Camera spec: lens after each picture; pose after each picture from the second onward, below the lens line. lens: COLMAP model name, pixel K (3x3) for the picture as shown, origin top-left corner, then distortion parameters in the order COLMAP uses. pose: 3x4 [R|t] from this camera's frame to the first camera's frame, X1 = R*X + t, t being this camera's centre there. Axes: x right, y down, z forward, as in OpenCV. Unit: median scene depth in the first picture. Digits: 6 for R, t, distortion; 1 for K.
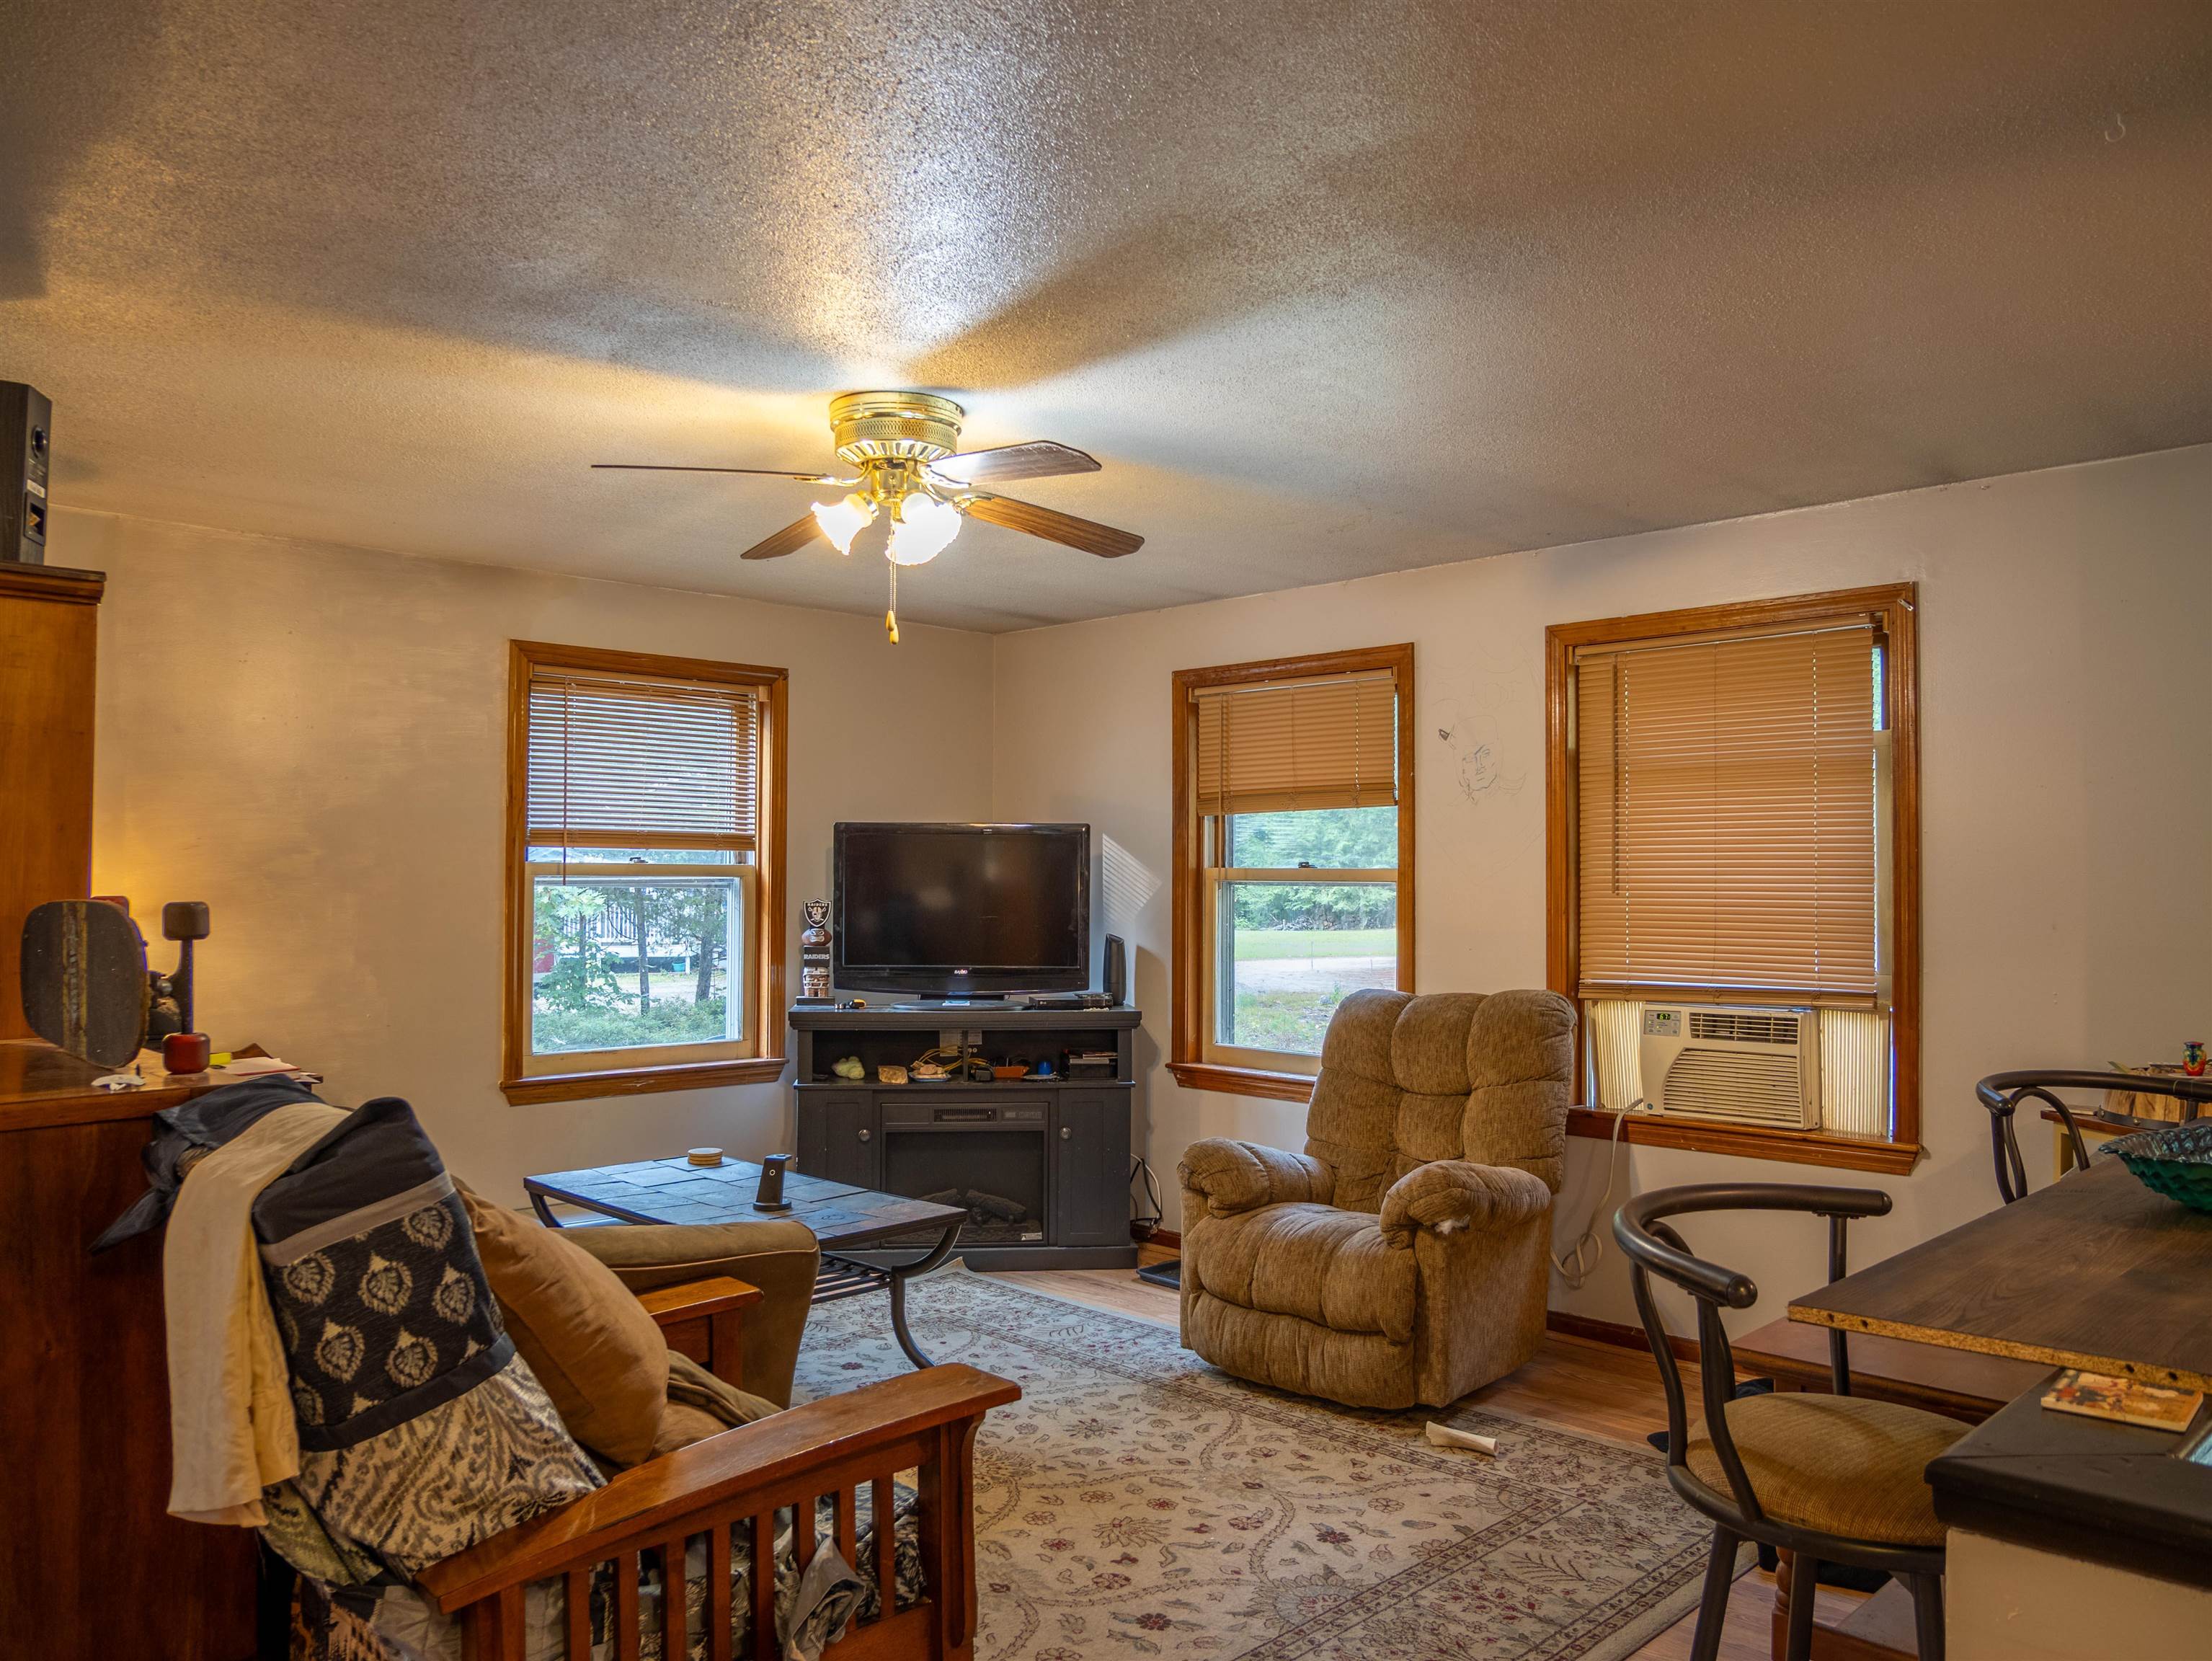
lens RADIAL K [[1627.6, 0, 1102.4], [0, 1627.6, 838.3], [0, 0, 1]] dist [-0.057883, 0.027440]
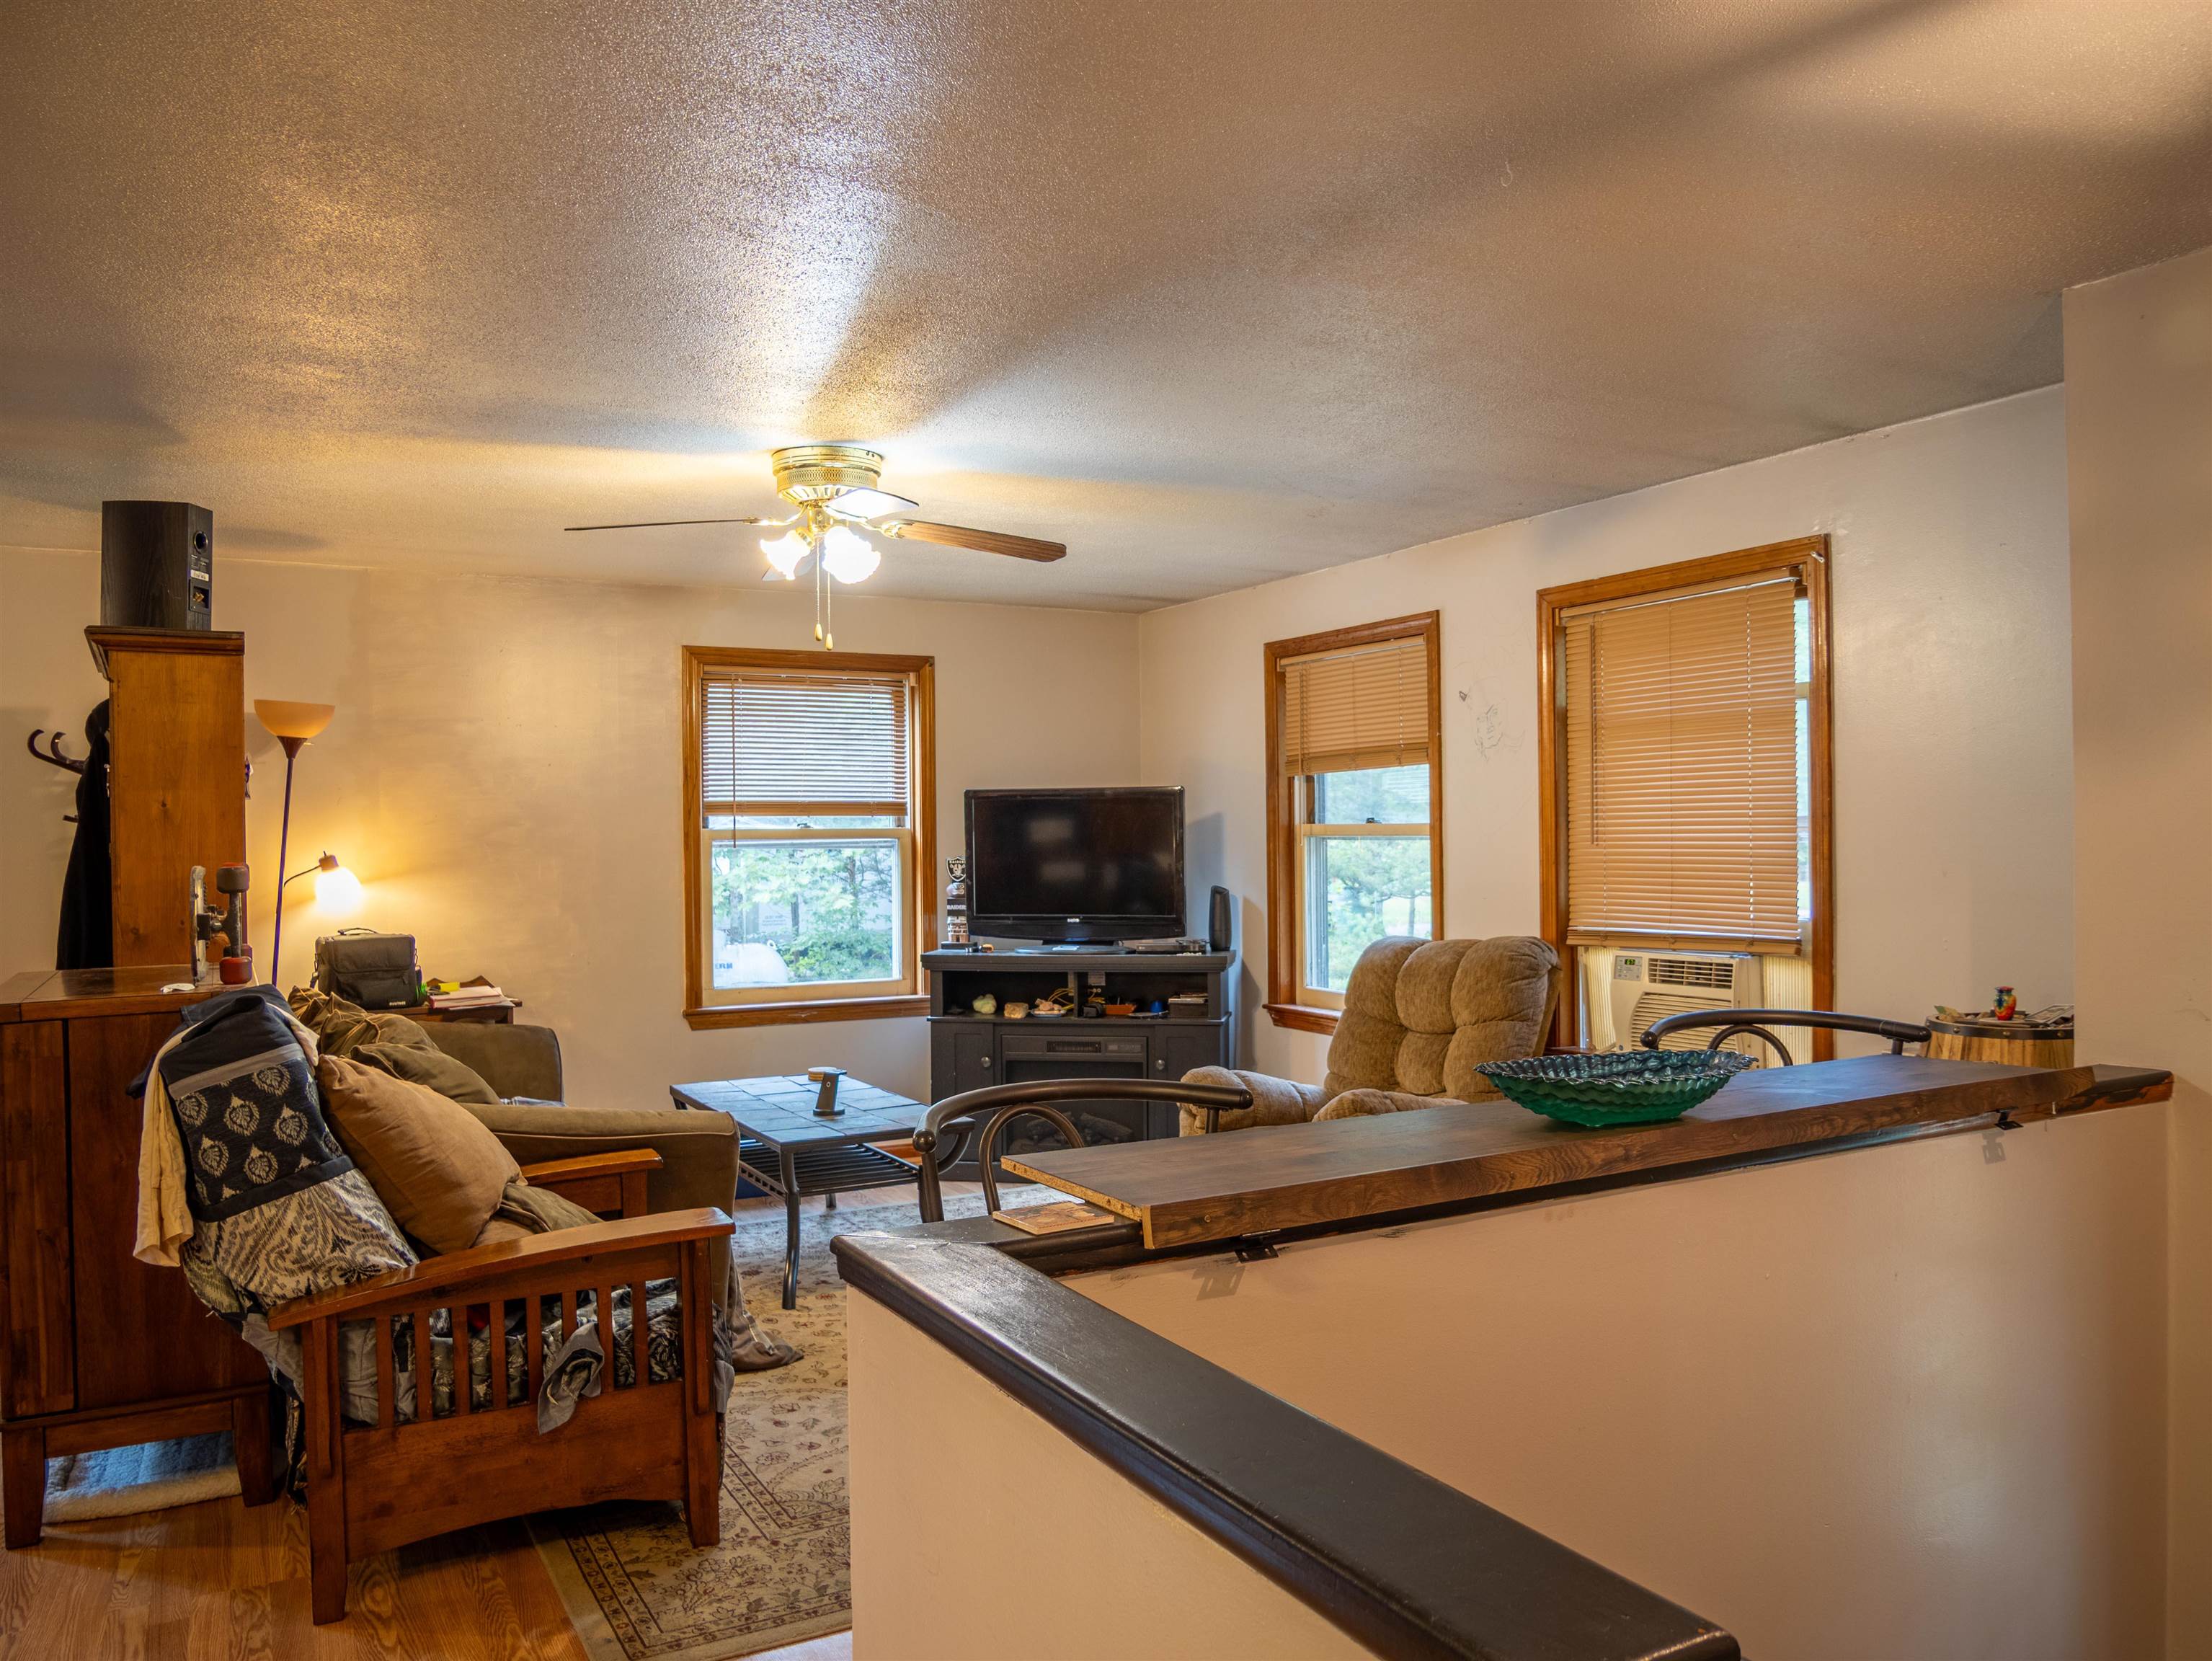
lens RADIAL K [[1627.6, 0, 1107.0], [0, 1627.6, 836.1], [0, 0, 1]] dist [-0.057883, 0.027440]
pose [[0.961206, -0.014189, -0.275467, 0.305212], [0.021545, 0.999487, 0.023695, -0.002873], [0.274990, -0.028710, 0.961018, -0.093066]]
